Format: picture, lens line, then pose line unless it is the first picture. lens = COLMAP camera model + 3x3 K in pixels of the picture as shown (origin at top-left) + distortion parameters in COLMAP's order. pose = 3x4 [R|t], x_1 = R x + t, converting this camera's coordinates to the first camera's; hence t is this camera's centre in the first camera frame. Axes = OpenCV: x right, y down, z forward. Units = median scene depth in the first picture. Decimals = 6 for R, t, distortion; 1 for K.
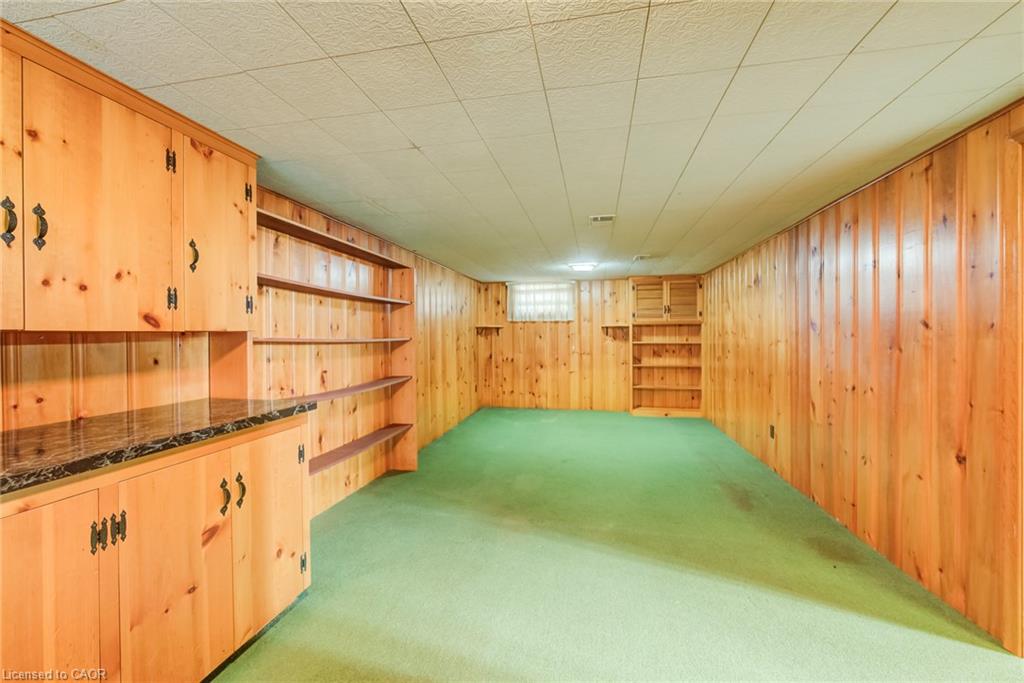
lens RADIAL K [[404.3, 0, 512.8], [0, 404.3, 338.5], [0, 0, 1]] dist [-0.006340, -0.000035]
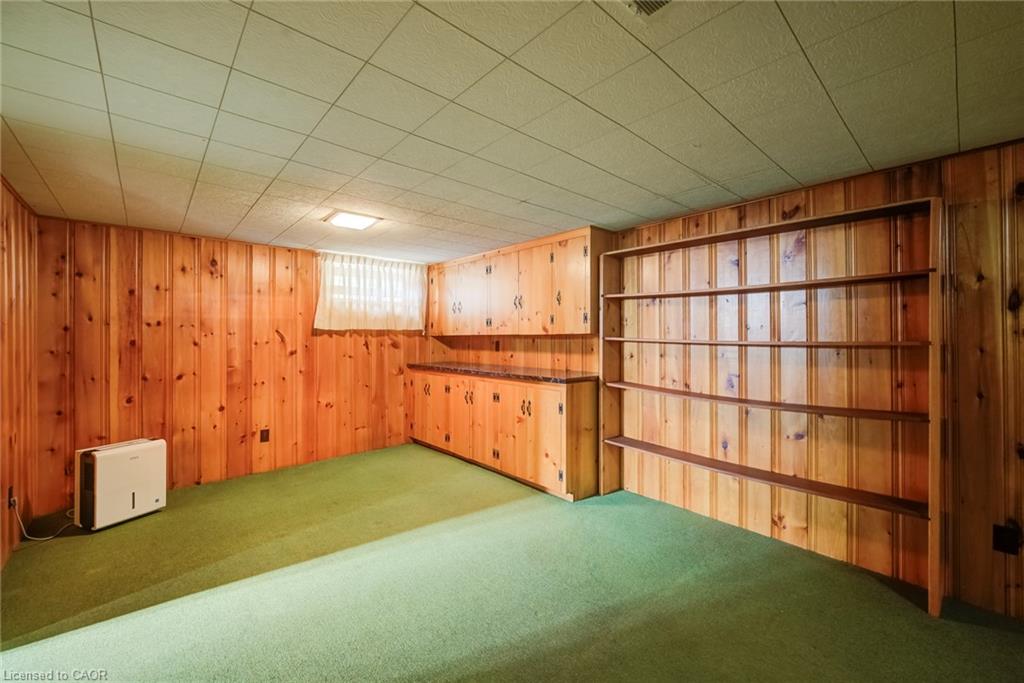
lens RADIAL K [[404.3, 0, 518.2], [0, 404.3, 333.1], [0, 0, 1]] dist [-0.006340, -0.000035]
pose [[-0.574672, -0.001432, -0.818382, 1.063965], [-0.004740, 0.999988, 0.001579, -0.026383], [0.818370, 0.004787, -0.574672, 2.079923]]
